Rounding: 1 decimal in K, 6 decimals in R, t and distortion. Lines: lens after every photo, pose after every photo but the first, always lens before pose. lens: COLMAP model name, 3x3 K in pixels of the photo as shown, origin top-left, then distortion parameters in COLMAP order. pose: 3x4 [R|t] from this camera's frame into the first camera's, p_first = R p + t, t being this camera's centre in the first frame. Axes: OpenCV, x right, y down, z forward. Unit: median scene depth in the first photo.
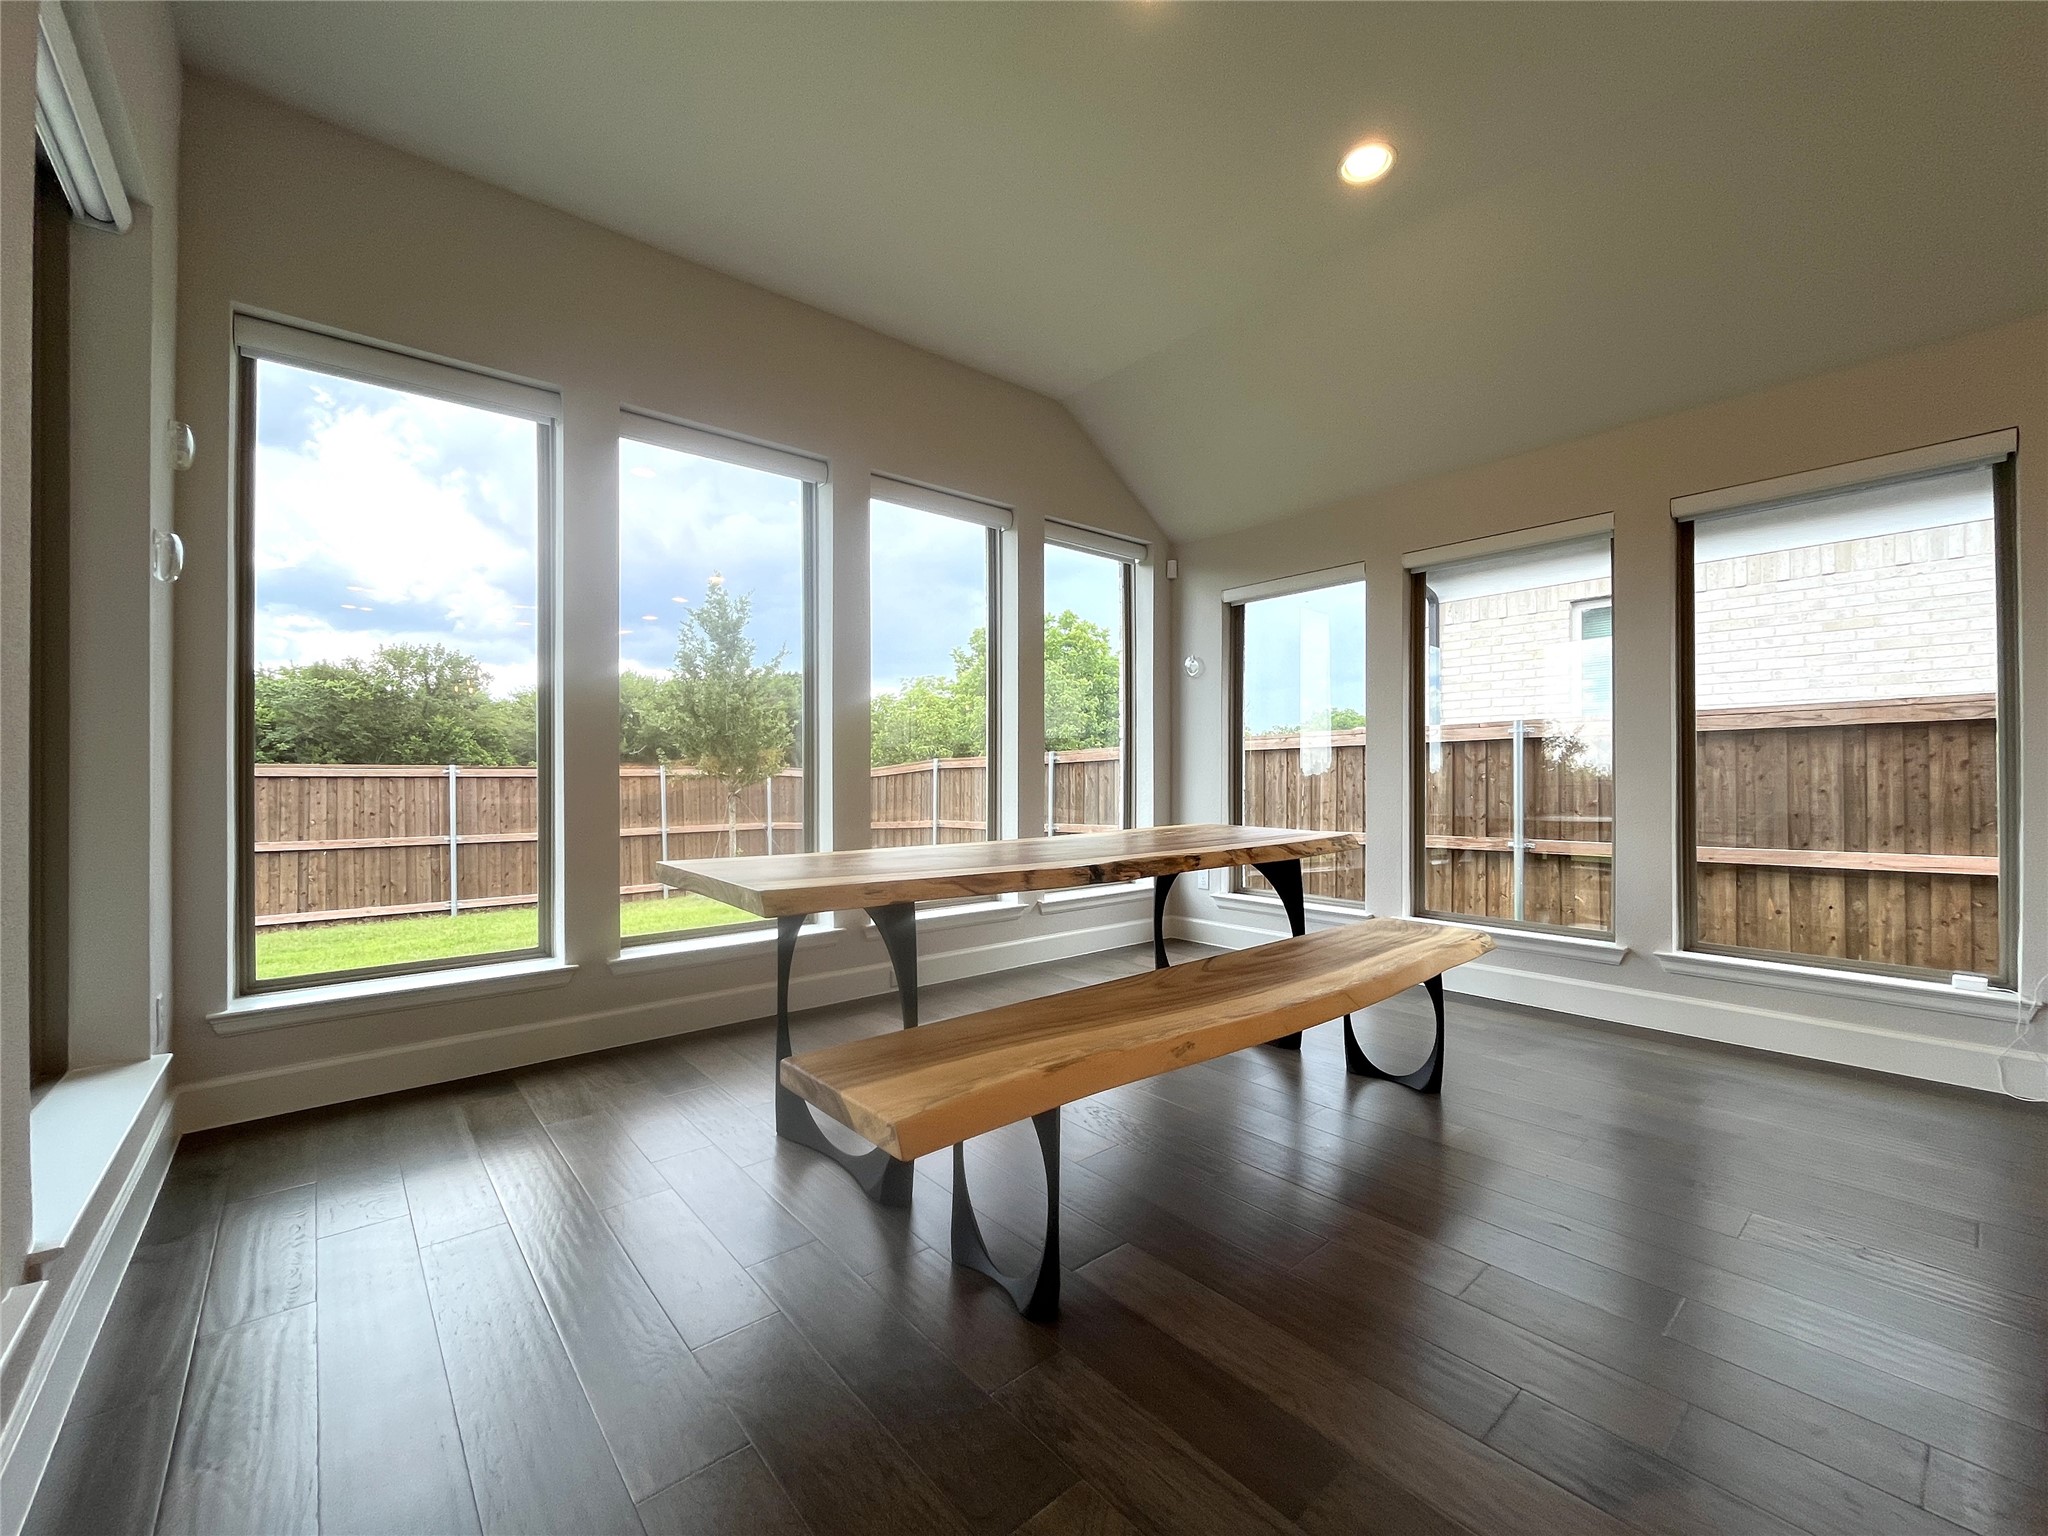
lens RADIAL K [[835.5, 0, 1022.1], [0, 835.5, 769.4], [0, 0, 1]] dist [-0.001840, -0.001088]
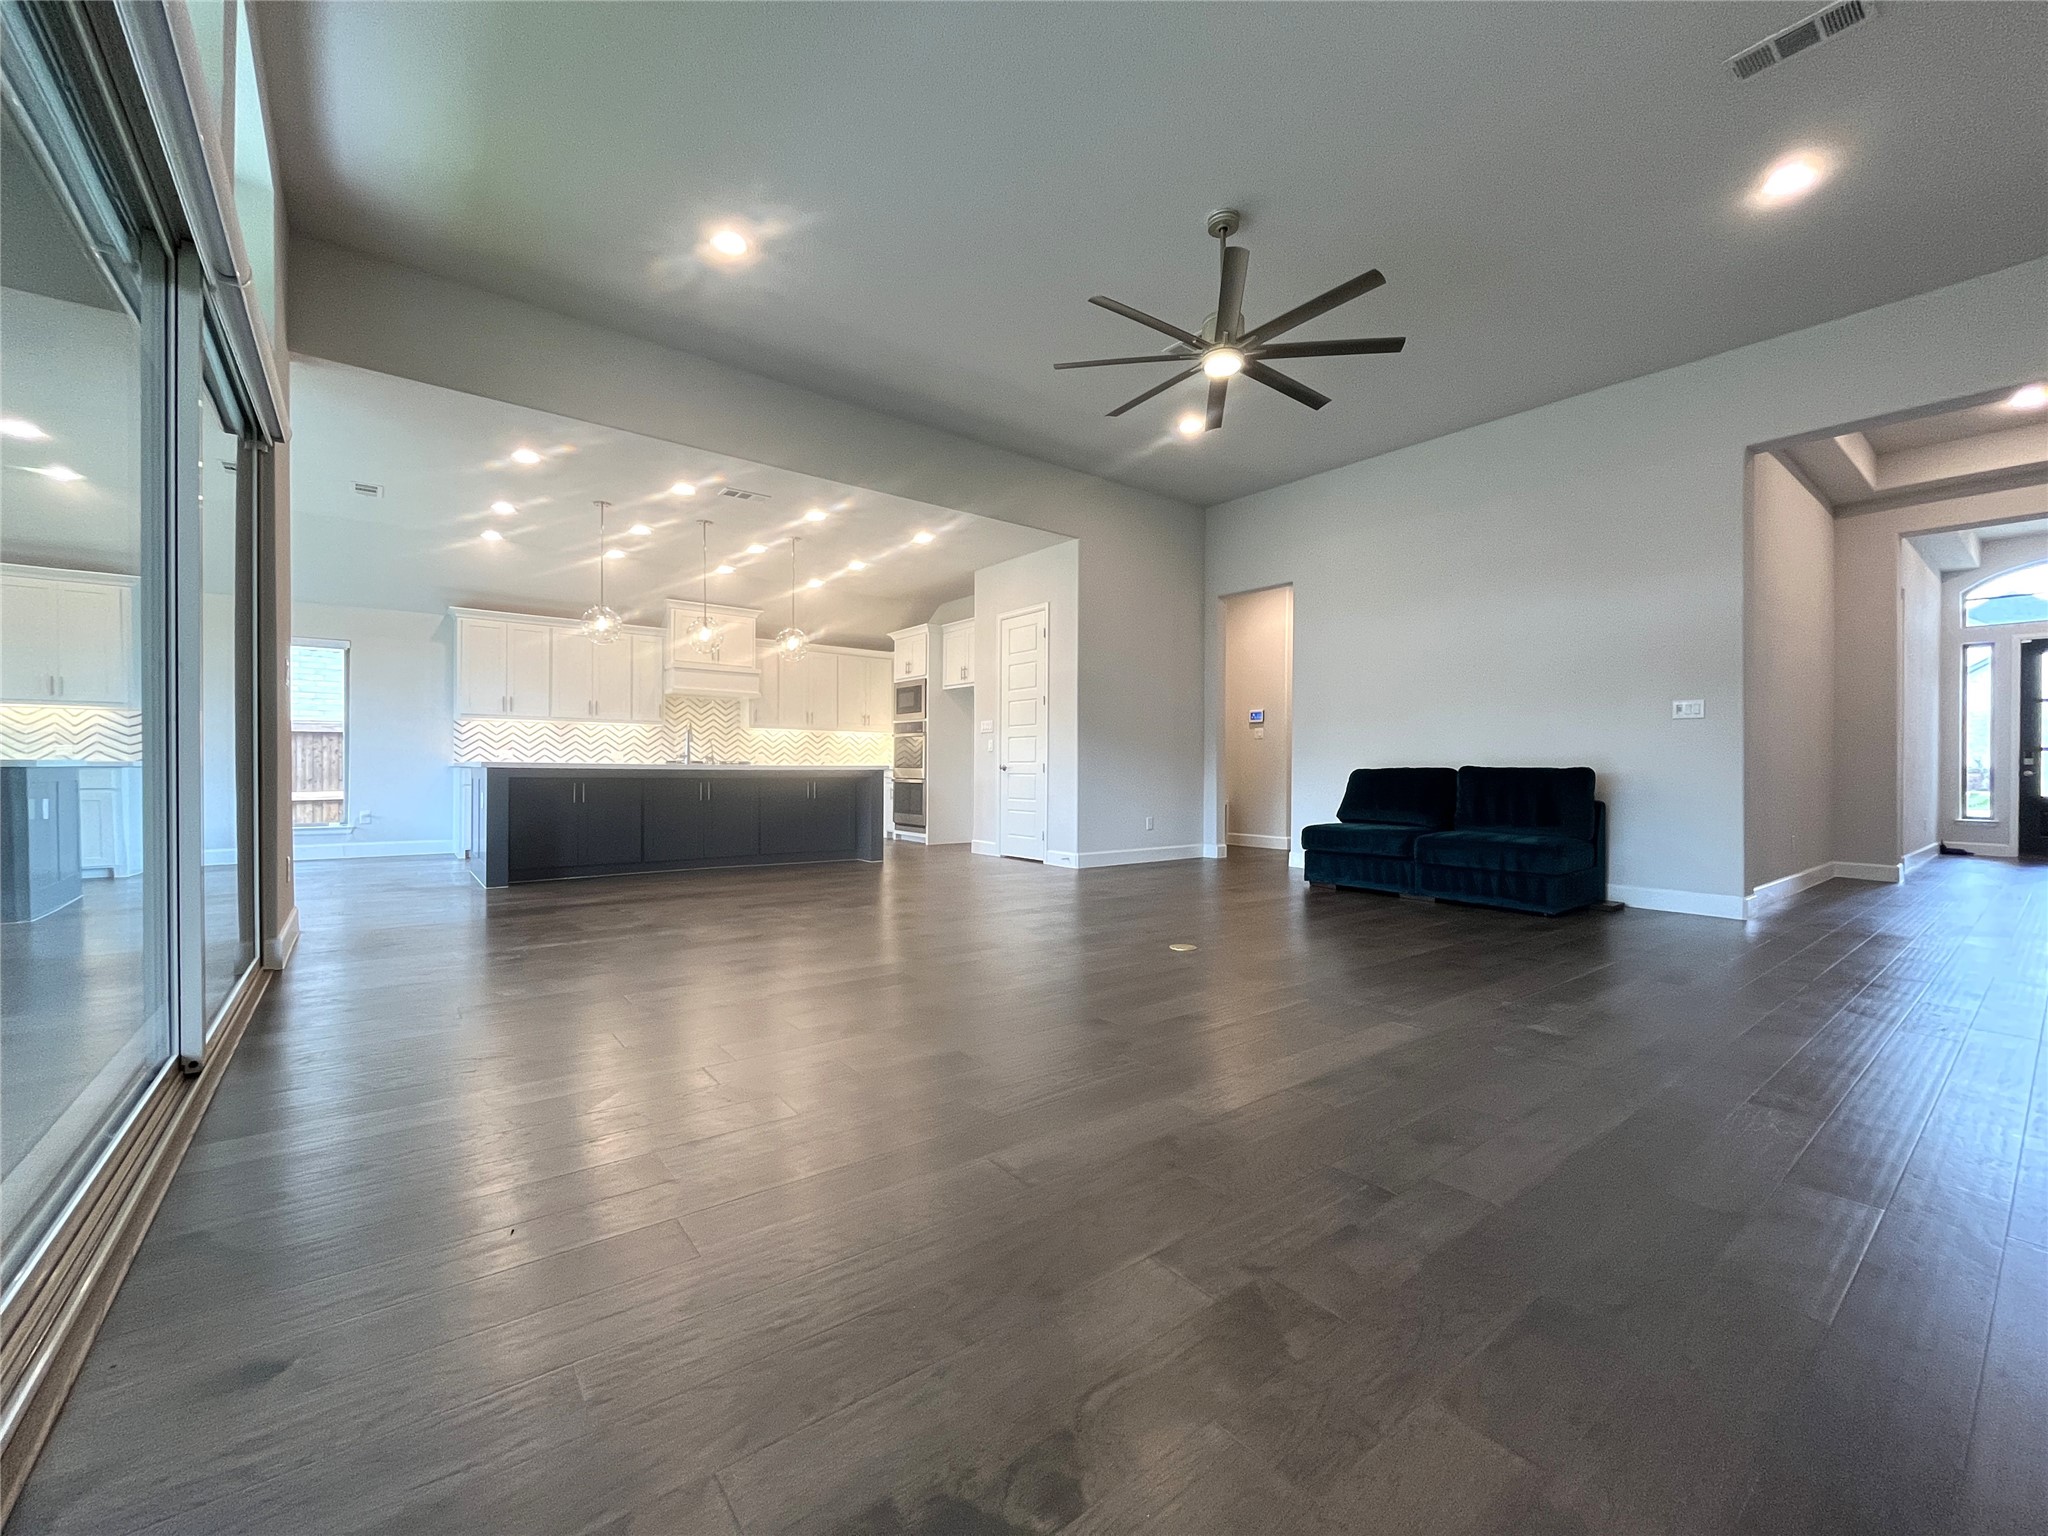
lens RADIAL K [[833.8, 0, 1011.9], [0, 833.8, 770.5], [0, 0, 1]] dist [-0.001893, -0.000285]
pose [[0.049928, 0.004343, 0.998743, -0.531532], [-0.013616, 0.999901, -0.003667, 0.014889], [-0.998660, -0.013416, 0.049982, -0.485671]]
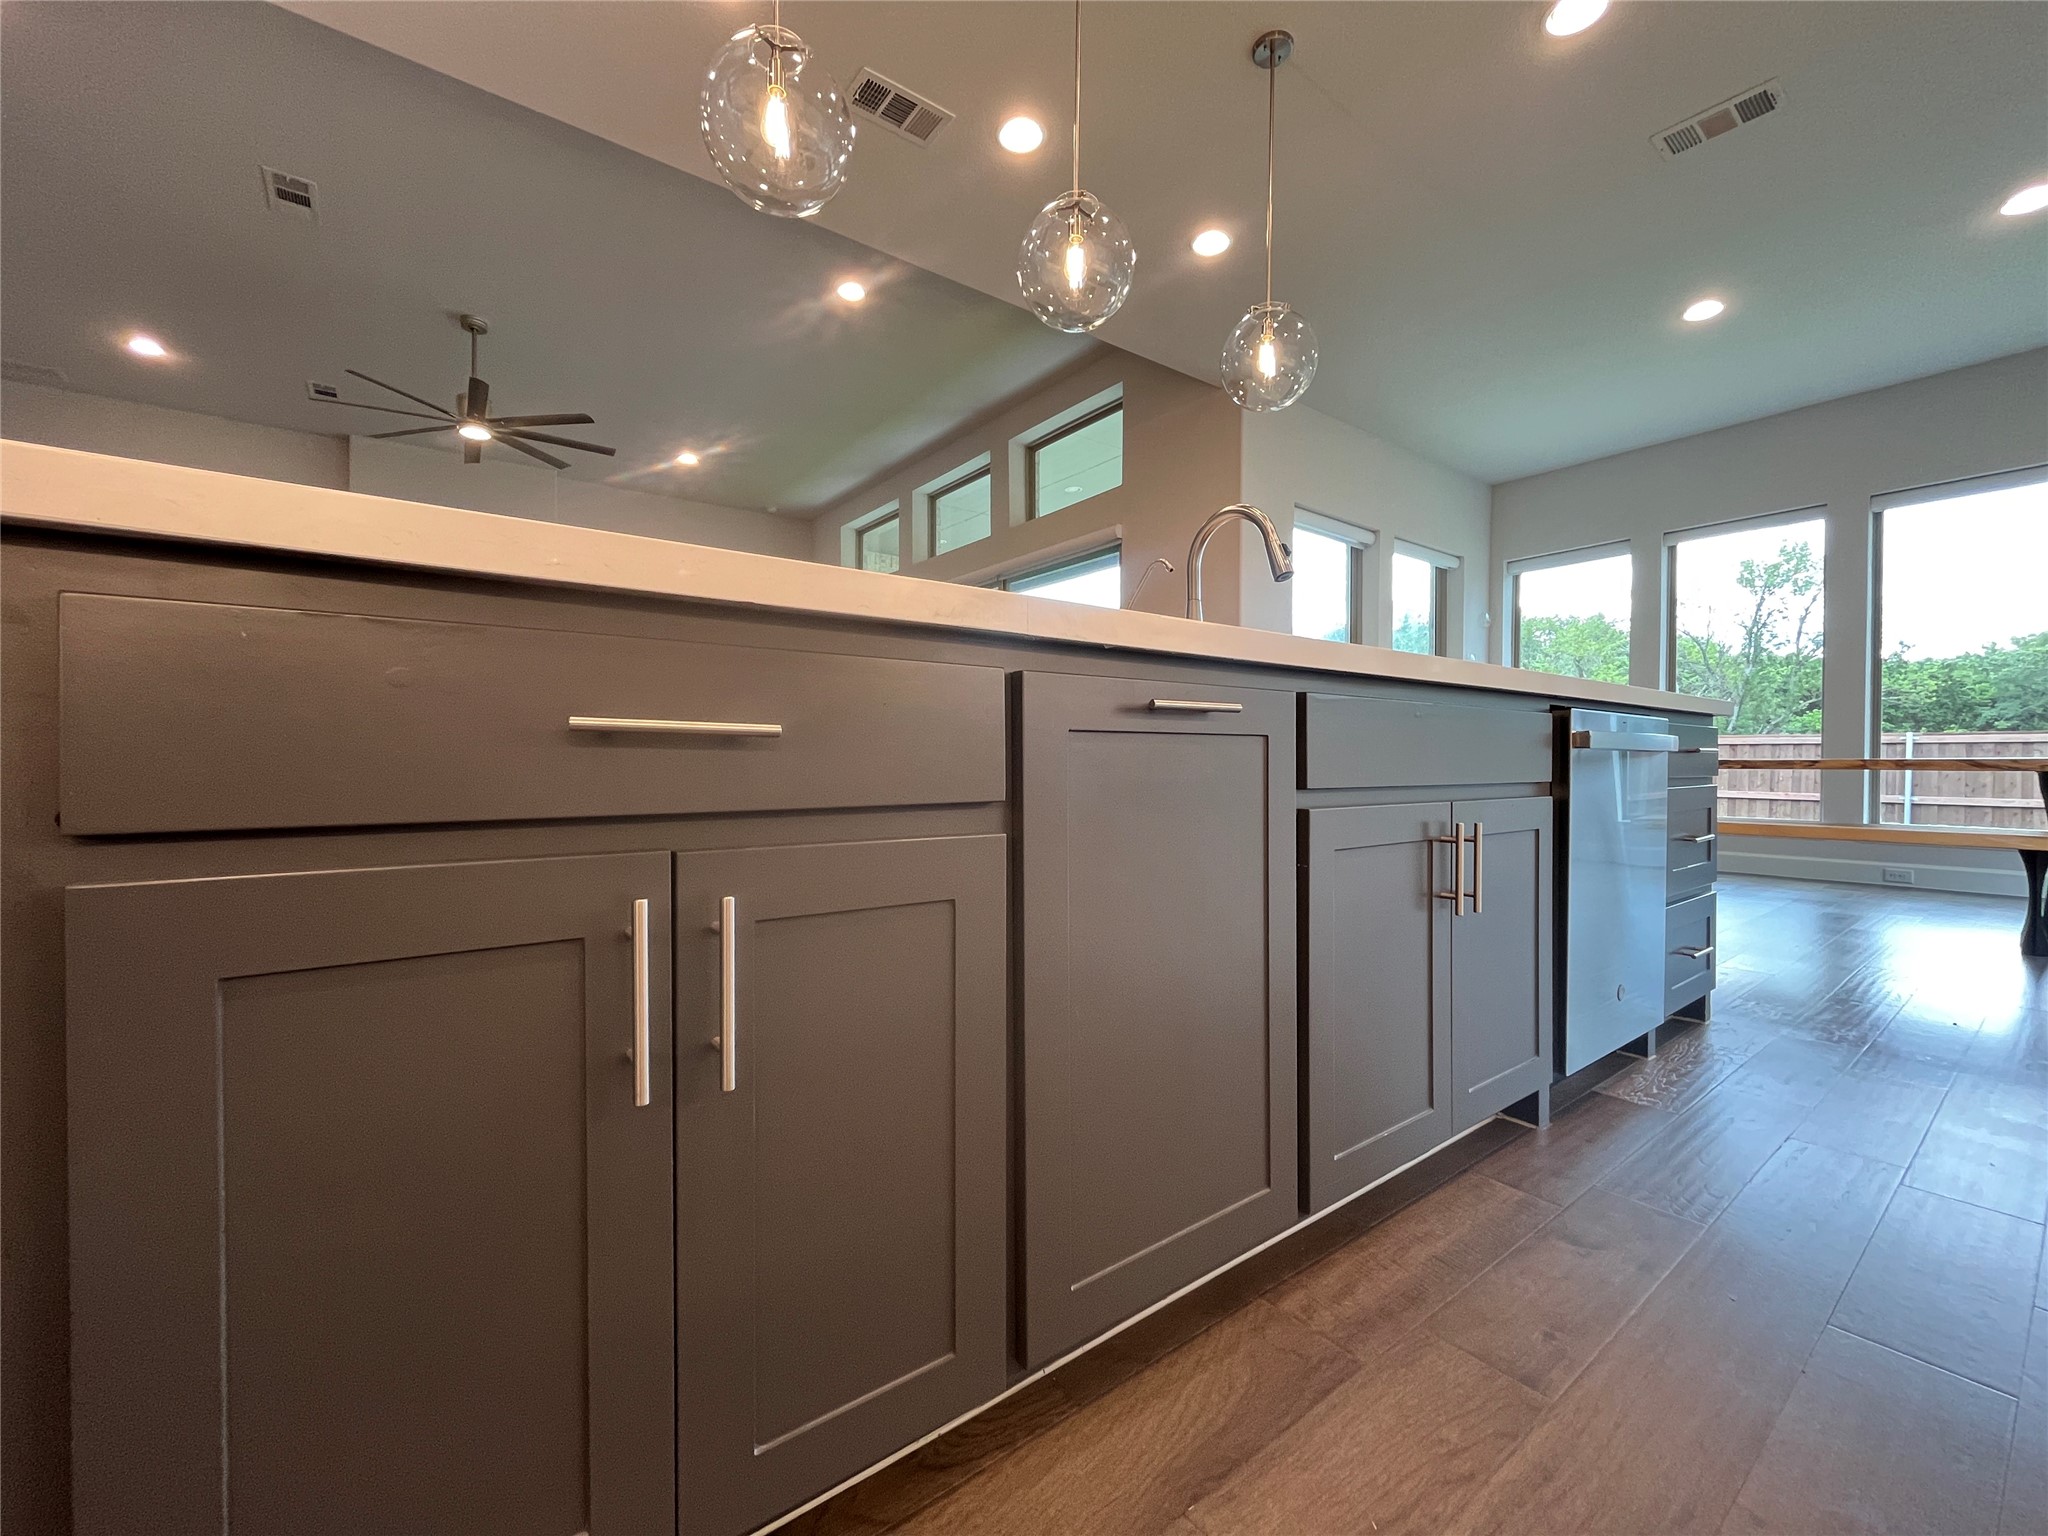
lens RADIAL K [[835.5, 0, 1022.1], [0, 835.5, 769.4], [0, 0, 1]] dist [-0.001840, -0.001088]
pose [[-0.054471, 0.013945, -0.998418, 0.561912], [0.004918, 0.999894, 0.013697, 0.026633], [0.998503, -0.004164, -0.054534, -0.135253]]
